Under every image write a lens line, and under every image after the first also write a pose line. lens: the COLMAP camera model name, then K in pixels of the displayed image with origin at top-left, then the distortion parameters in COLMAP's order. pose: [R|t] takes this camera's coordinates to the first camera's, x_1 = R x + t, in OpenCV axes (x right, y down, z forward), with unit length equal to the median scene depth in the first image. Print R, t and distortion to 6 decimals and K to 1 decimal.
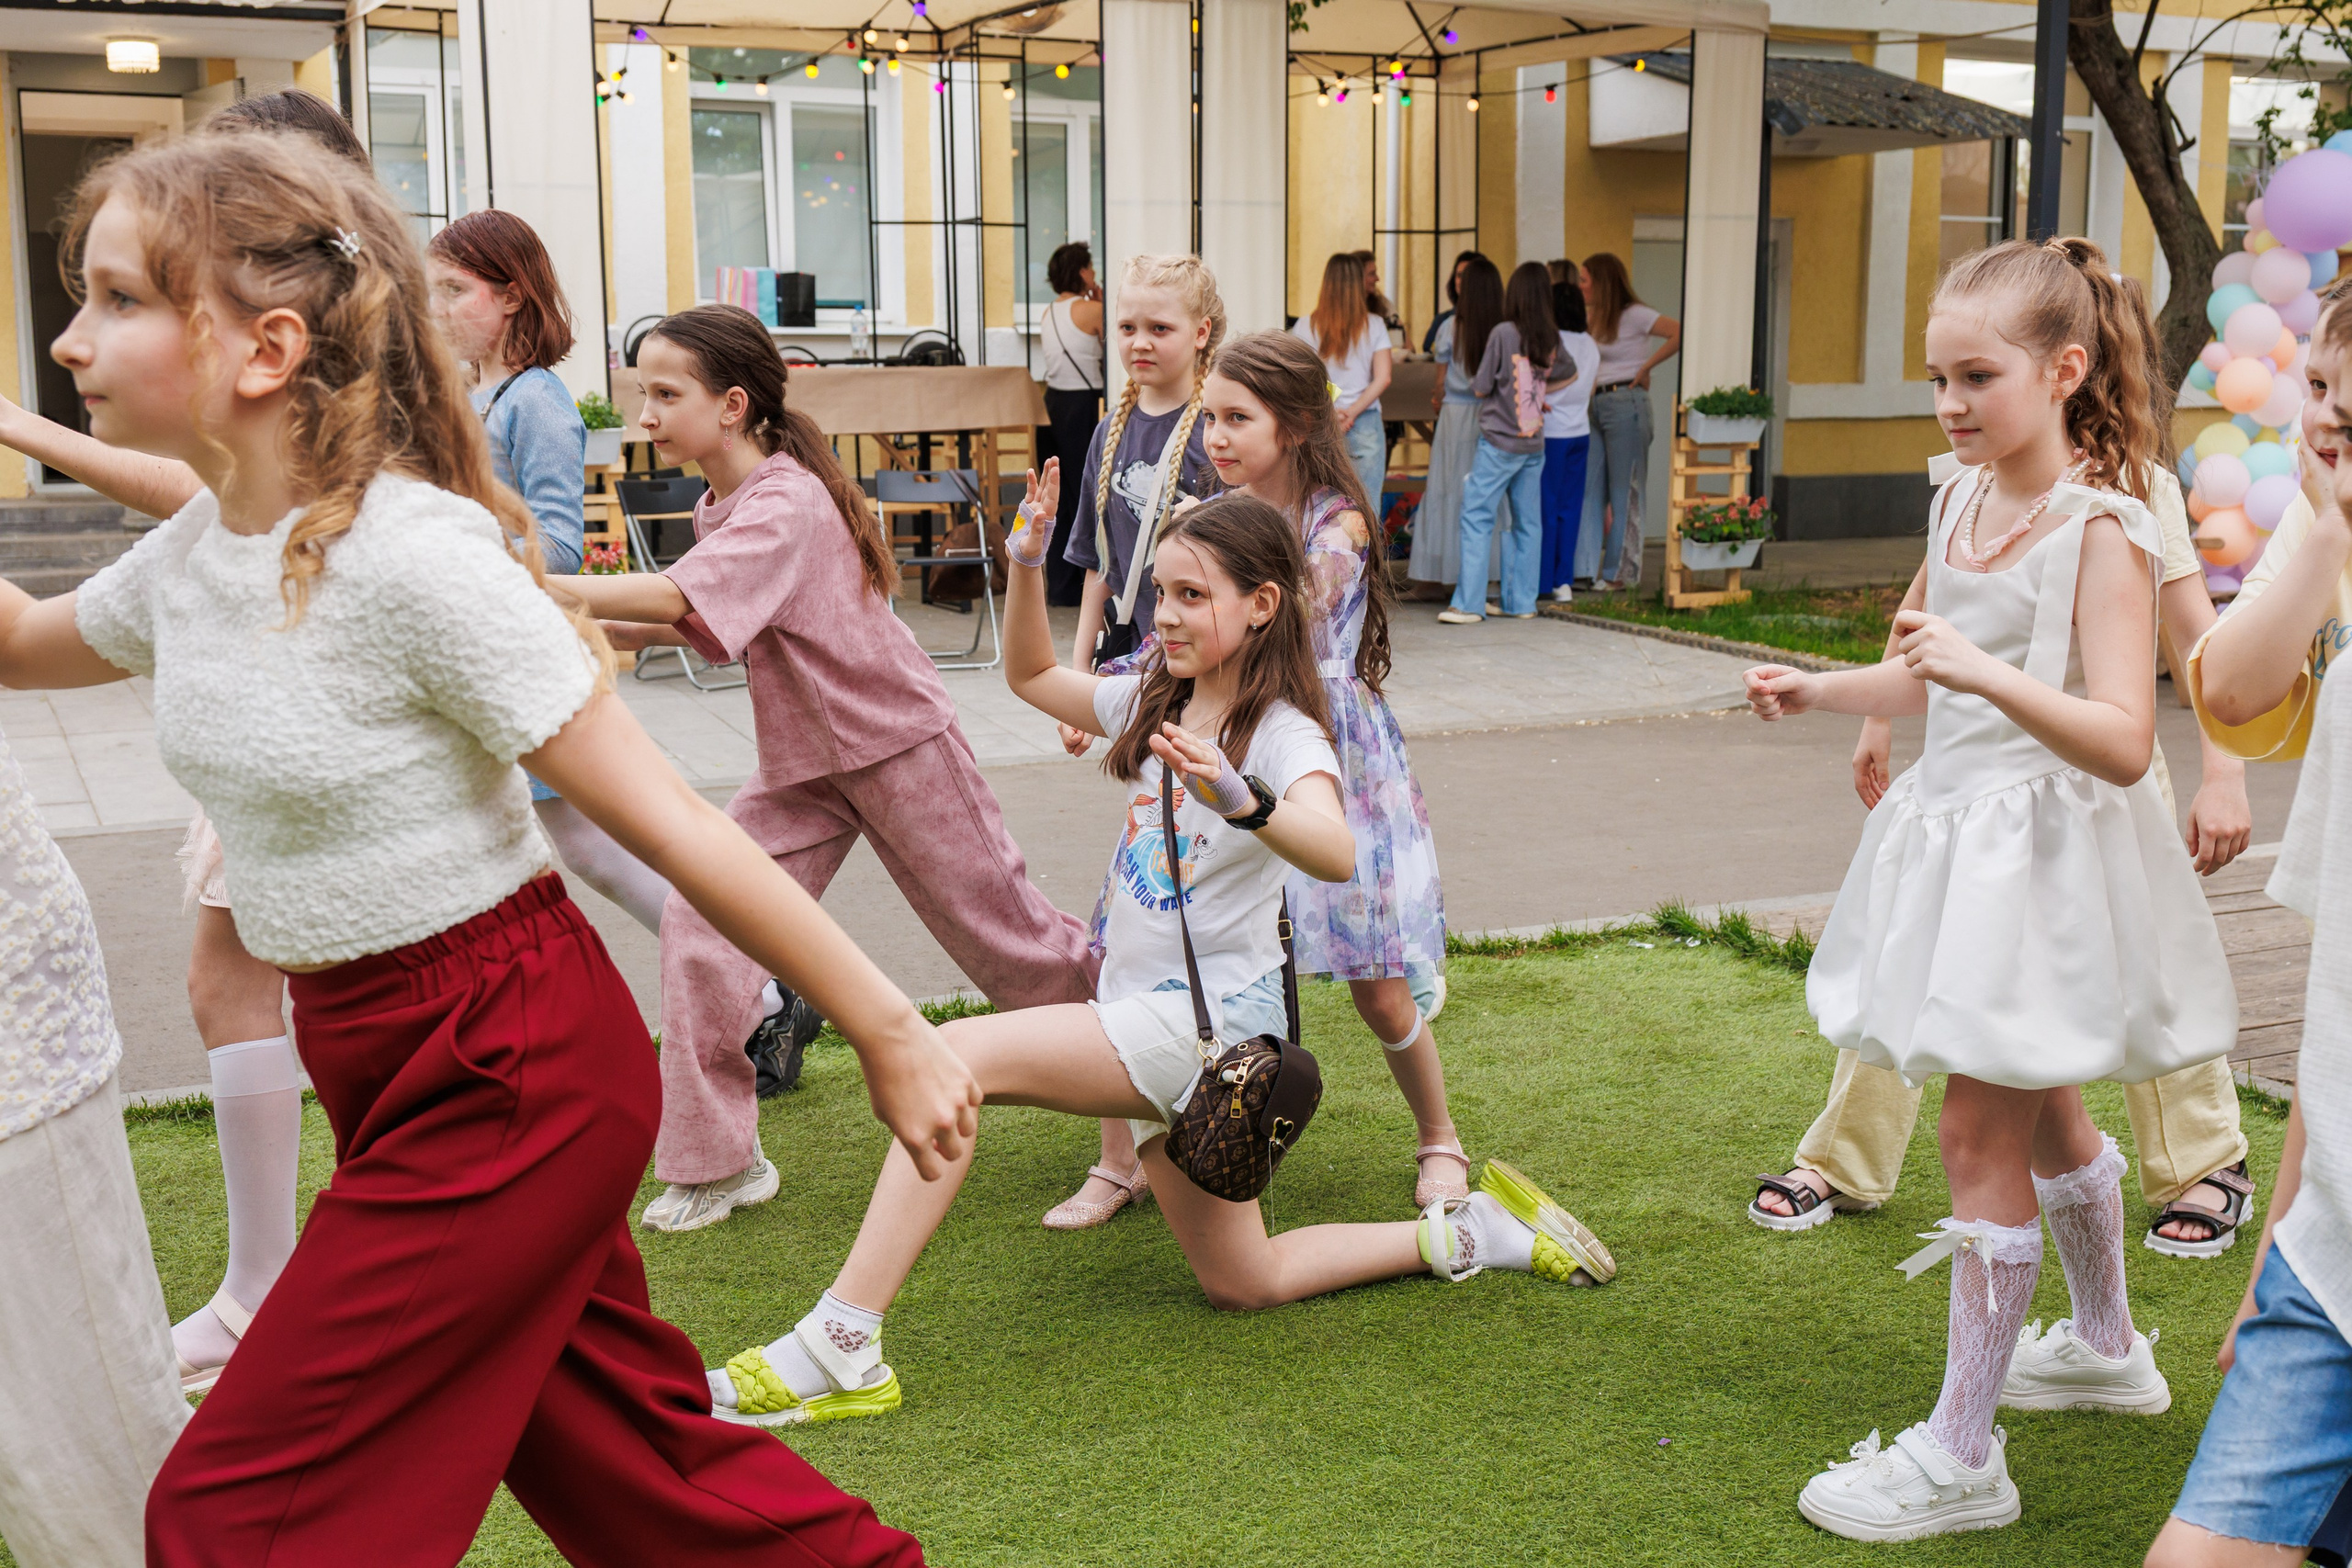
lens RADIAL K [[2621.6, 0, 1169.2], [0, 2621.6, 769.4], [0, 0, 1]] dist [-0.010369, 0.000000]
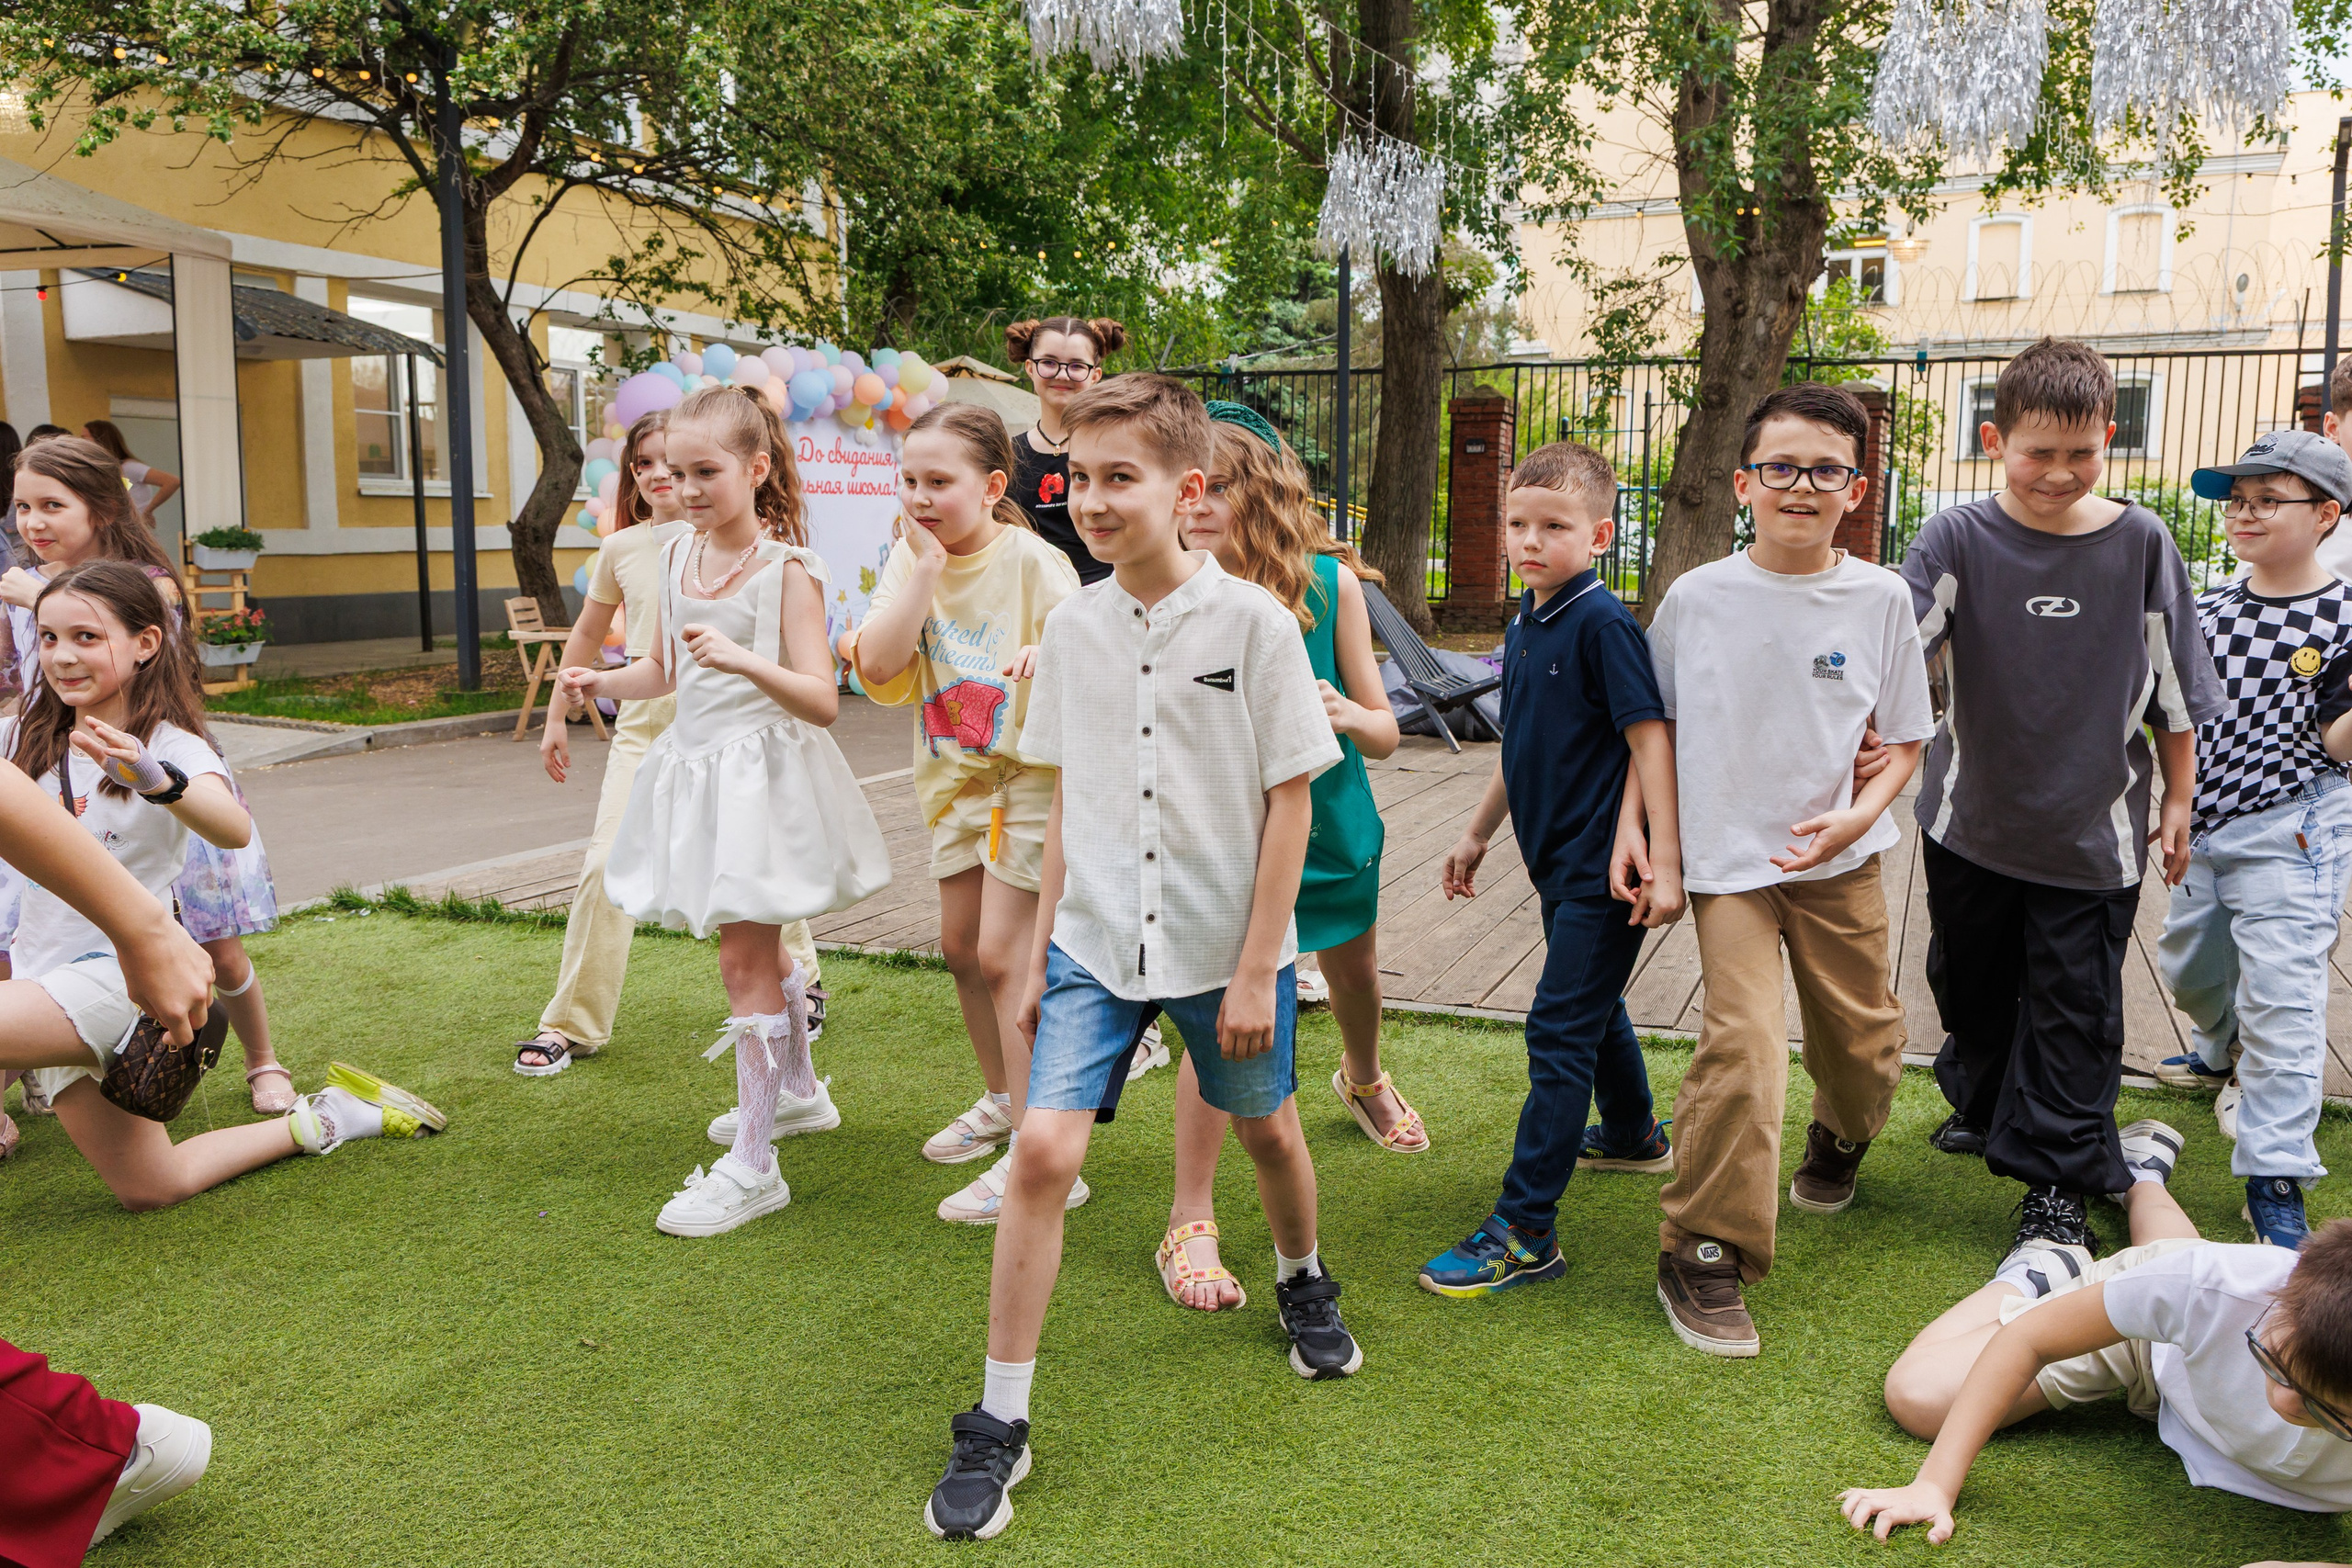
lens RADIAL K [[1838.7, 0, 1159.9], [0, 1838.7, 793.4], [0, 0, 1]] dist [0.000147, -0.042018]
pose [[0.745267, -0.082034, 0.661700, -0.175608], [0.090383, 0.995672, 0.021639, 0.031478], [-0.660611, 0.043680, 0.749456, 0.013832]]
